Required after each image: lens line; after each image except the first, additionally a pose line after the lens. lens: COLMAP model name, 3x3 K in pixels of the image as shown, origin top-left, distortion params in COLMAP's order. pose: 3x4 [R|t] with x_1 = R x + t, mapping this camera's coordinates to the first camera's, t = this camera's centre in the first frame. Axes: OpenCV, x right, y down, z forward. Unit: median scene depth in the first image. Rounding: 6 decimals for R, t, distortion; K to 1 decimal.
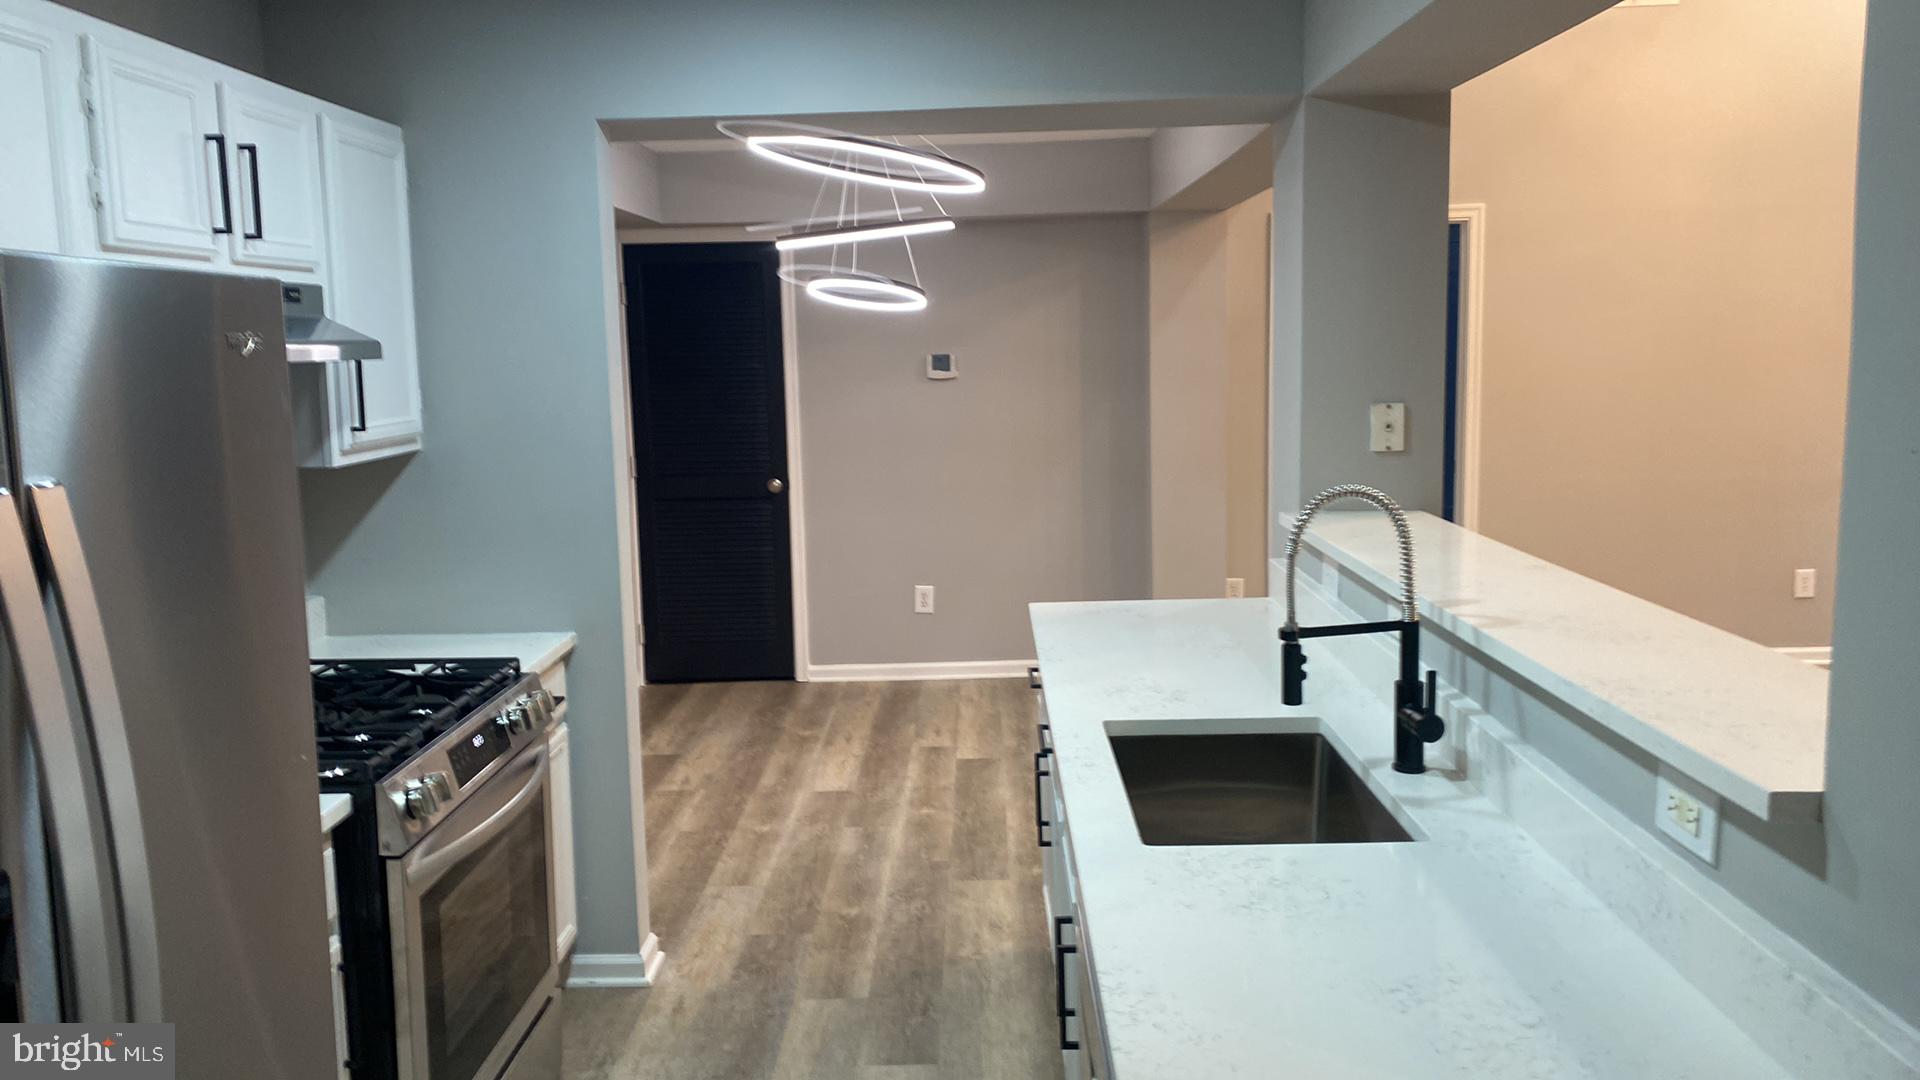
lens RADIAL K [[1376.8, 0, 967.7], [0, 1376.8, 499.8], [0, 0, 1]] dist [0.000172, -0.069241]
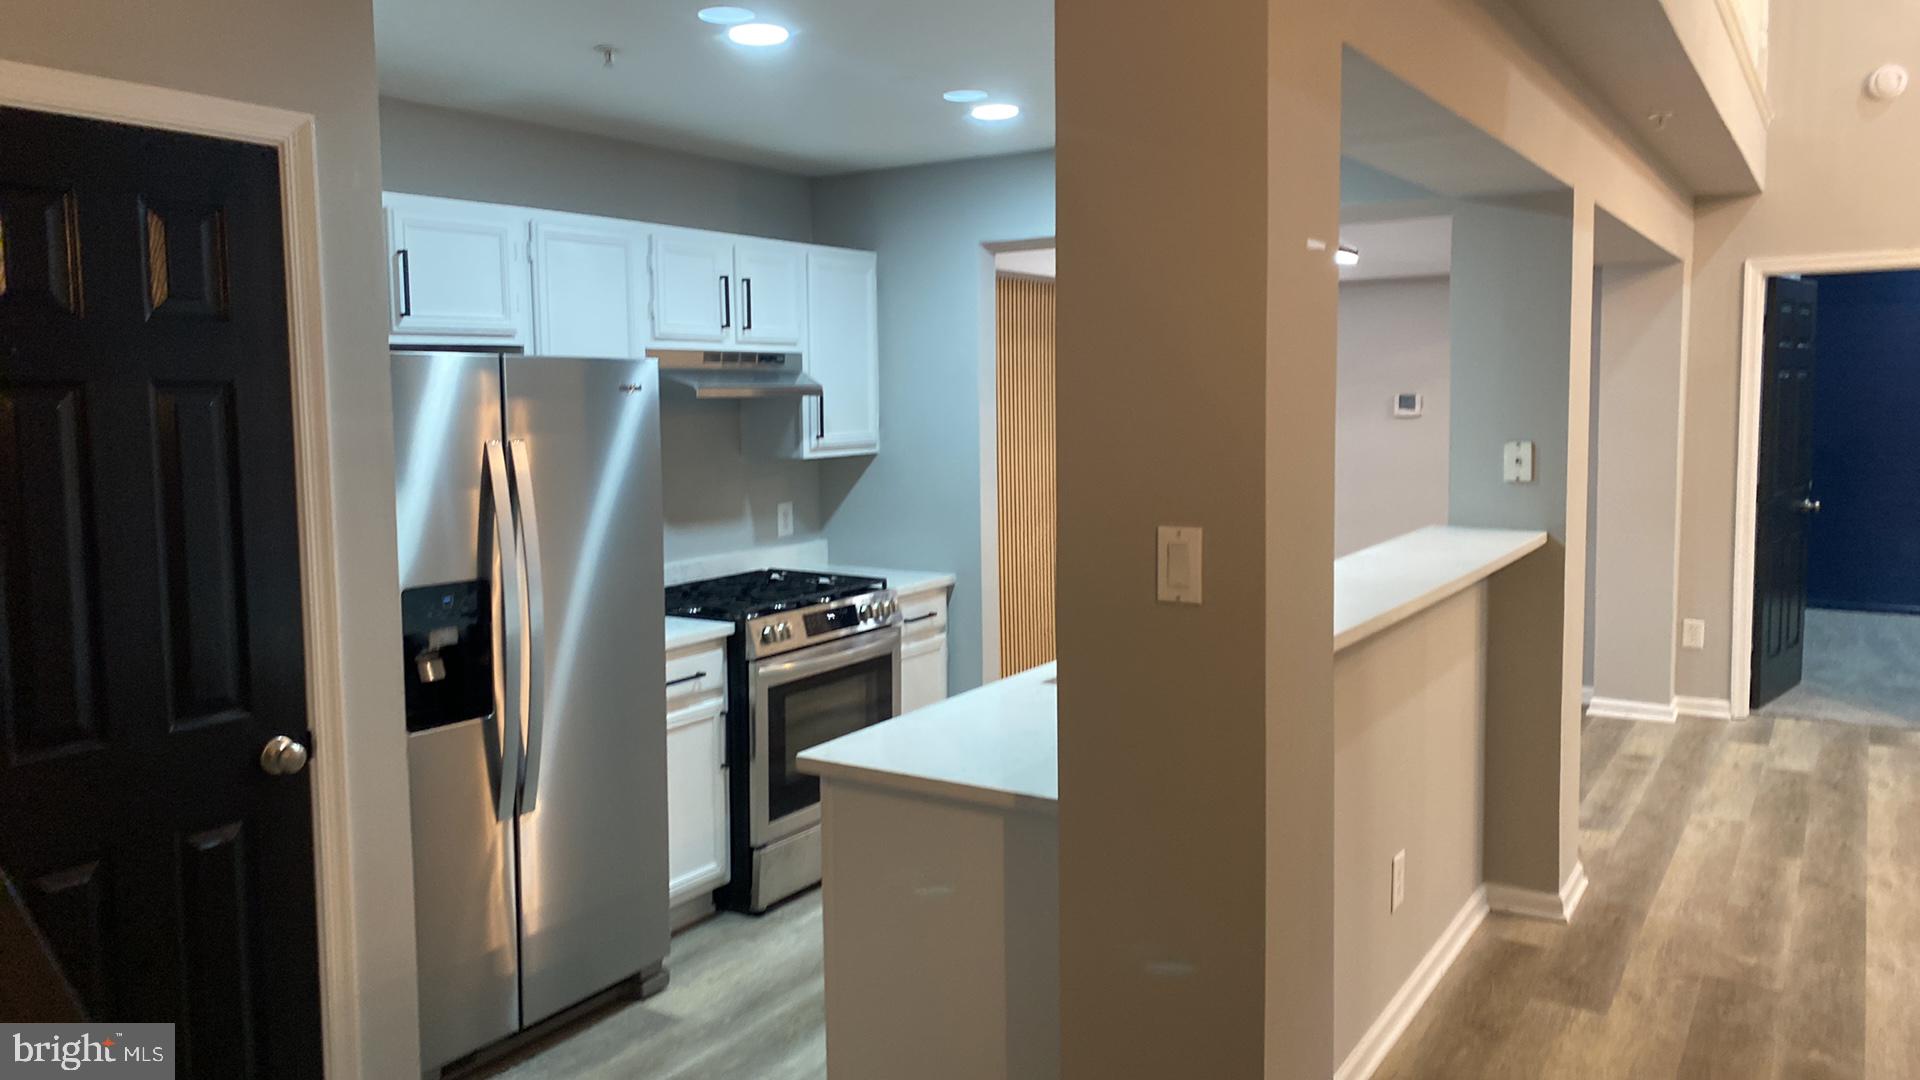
lens RADIAL K [[1405.5, 0, 962.0], [0, 1405.5, 487.6], [0, 0, 1]] dist [0.003950, -0.000070]
pose [[0.837520, 0.049142, -0.544192, 0.445096], [-0.066974, 0.997670, -0.012983, 0.015361], [0.542286, 0.047320, 0.838860, -0.245382]]
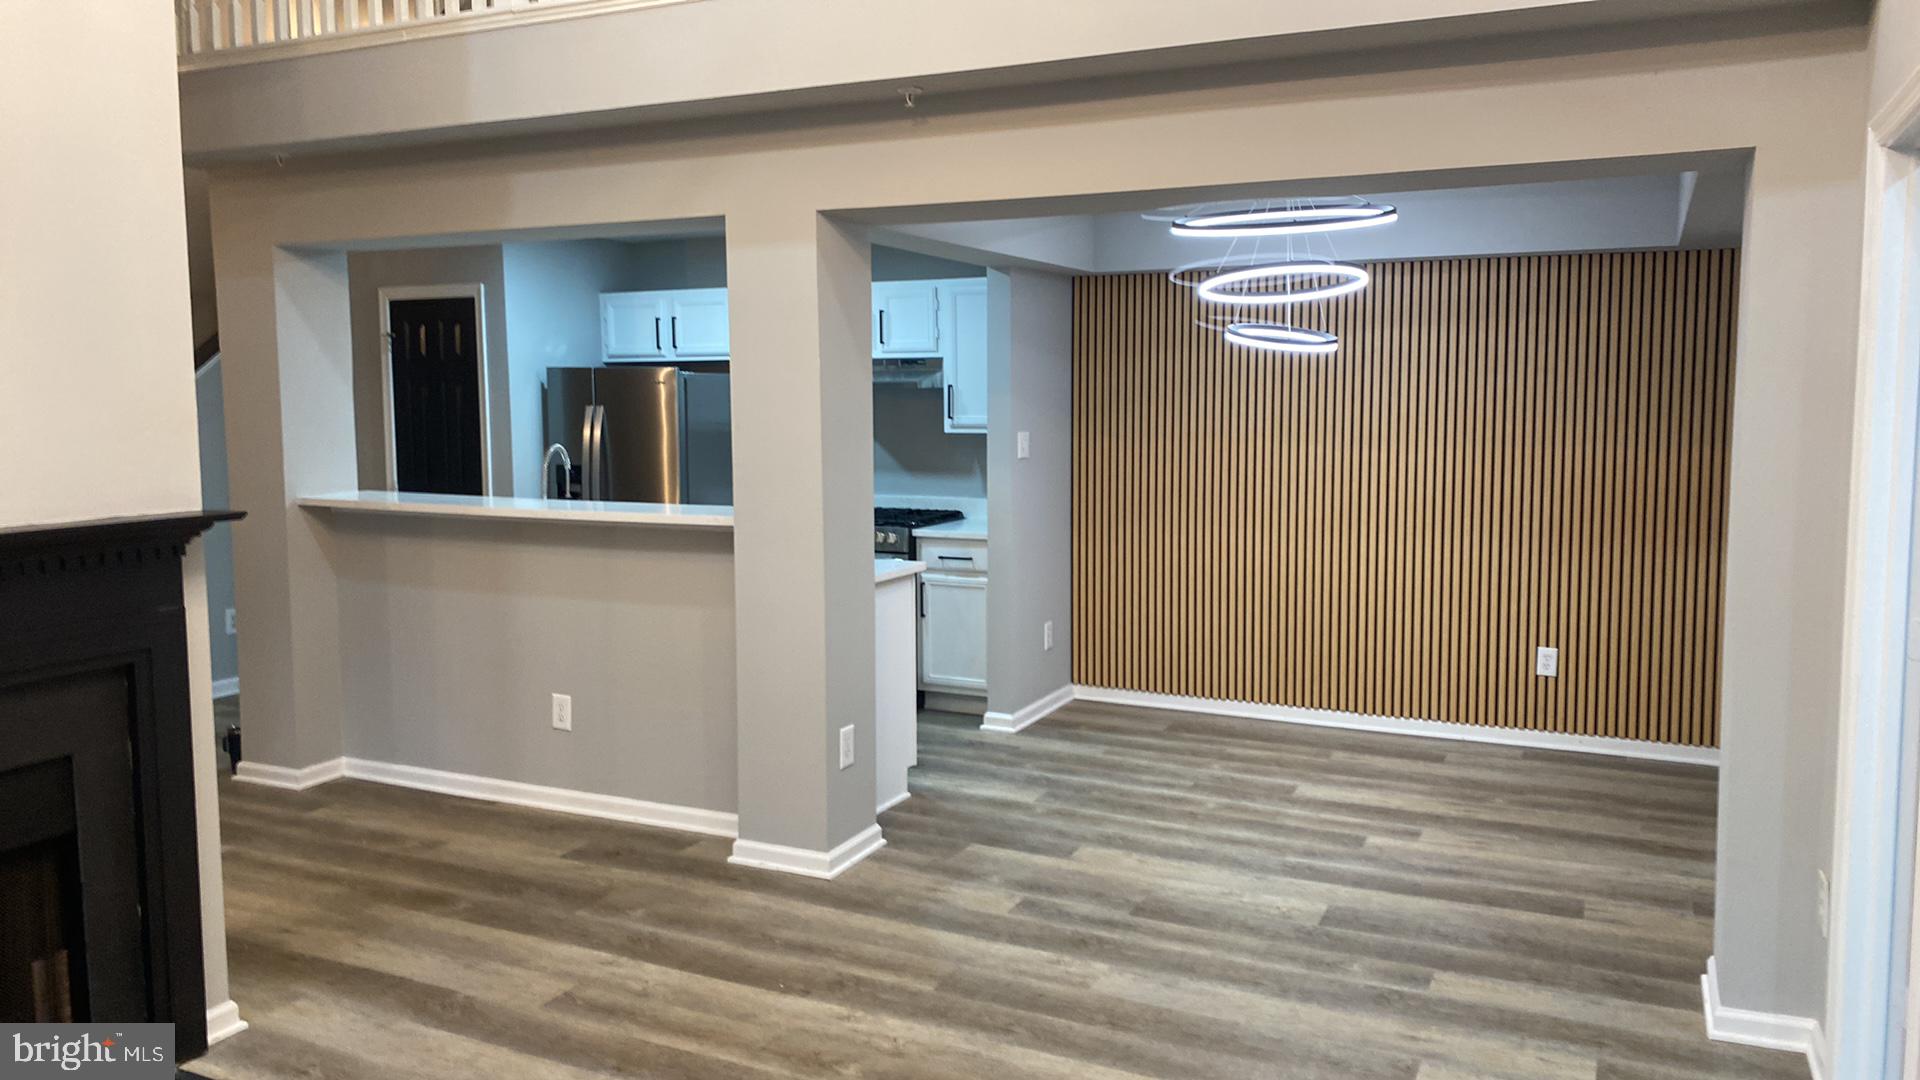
lens RADIAL K [[1376.8, 0, 967.7], [0, 1376.8, 499.8], [0, 0, 1]] dist [0.000172, -0.069241]
pose [[-0.424176, 0.099461, -0.900101, 1.144151], [-0.092613, 0.983974, 0.152372, -0.187843], [0.900832, 0.147993, -0.408167, 1.370813]]
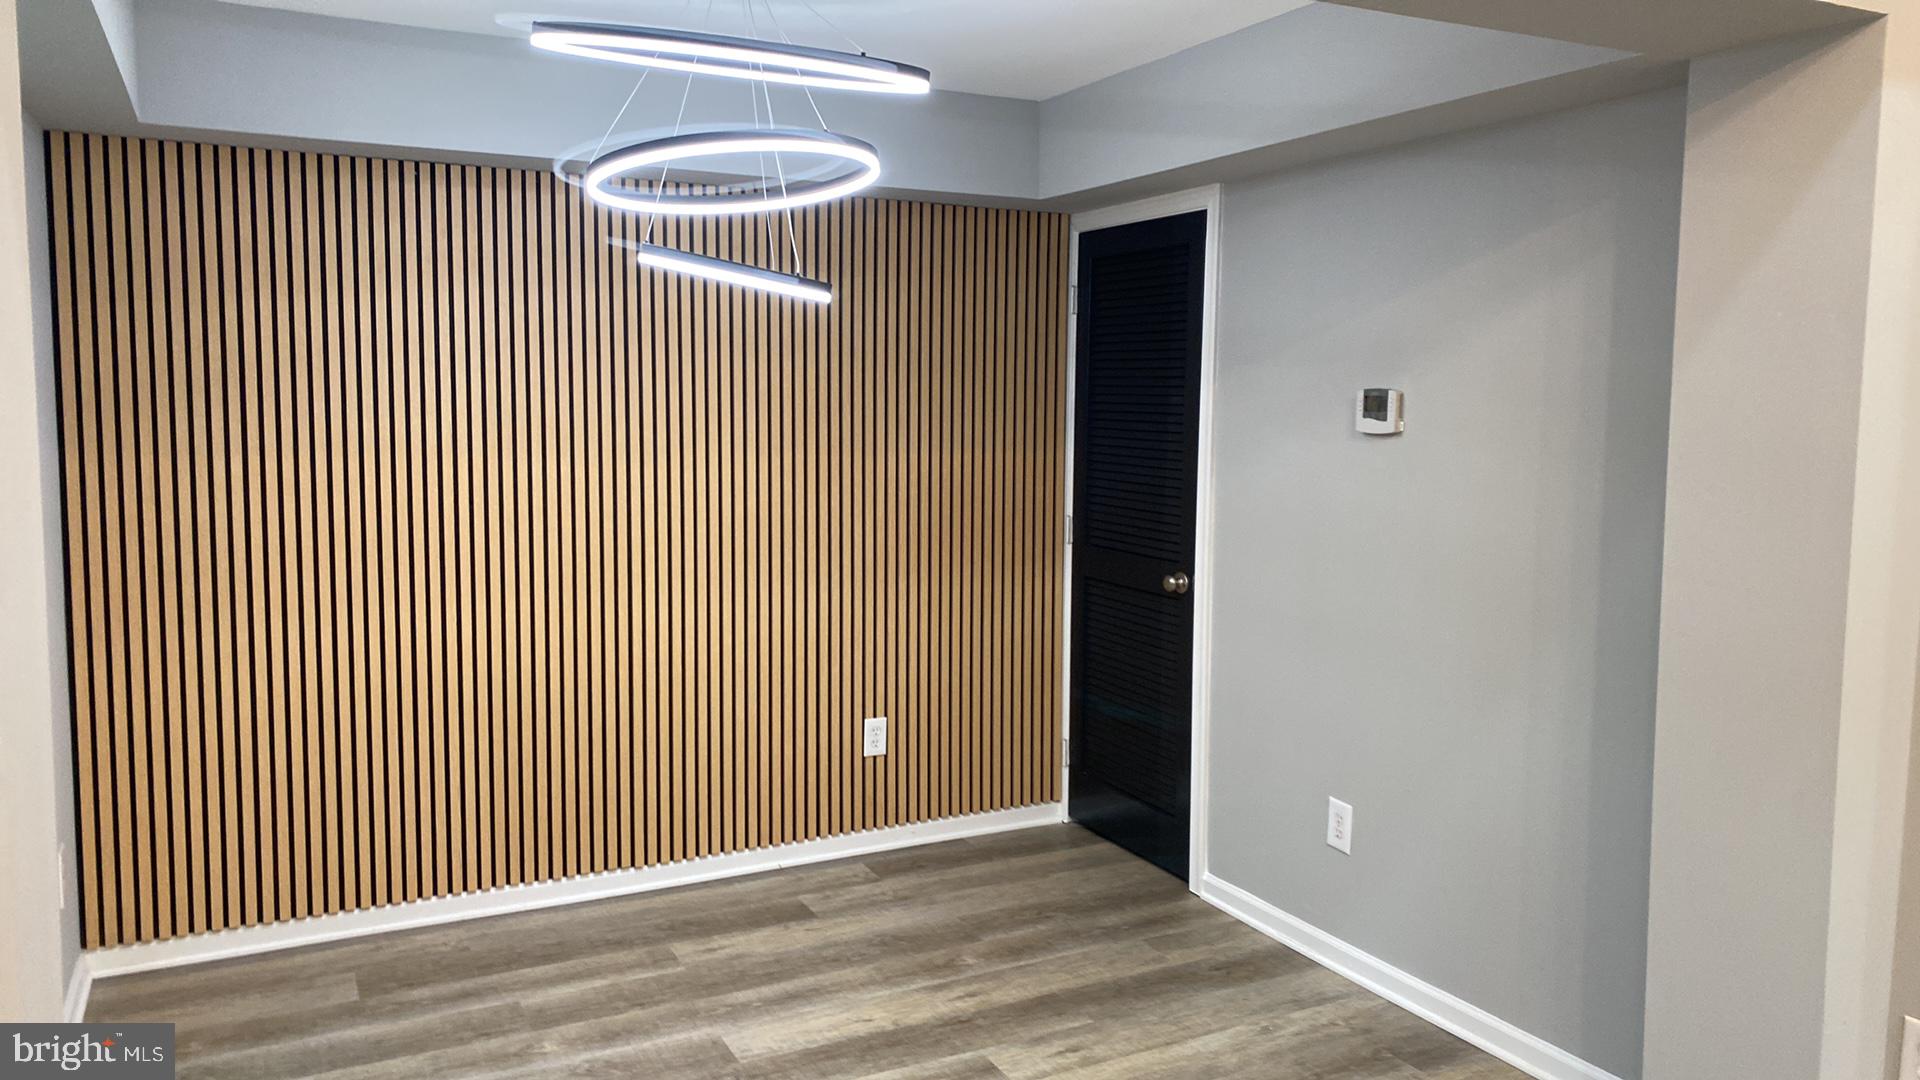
lens RADIAL K [[1402.6, 0, 953.8], [0, 1402.6, 520.5], [0, 0, 1]] dist [0.000042, 0.001672]
pose [[0.458379, 0.117204, -0.880995, 0.586491], [-0.119543, 0.990389, 0.069559, -0.109278], [0.880680, 0.073432, 0.467985, 0.889971]]
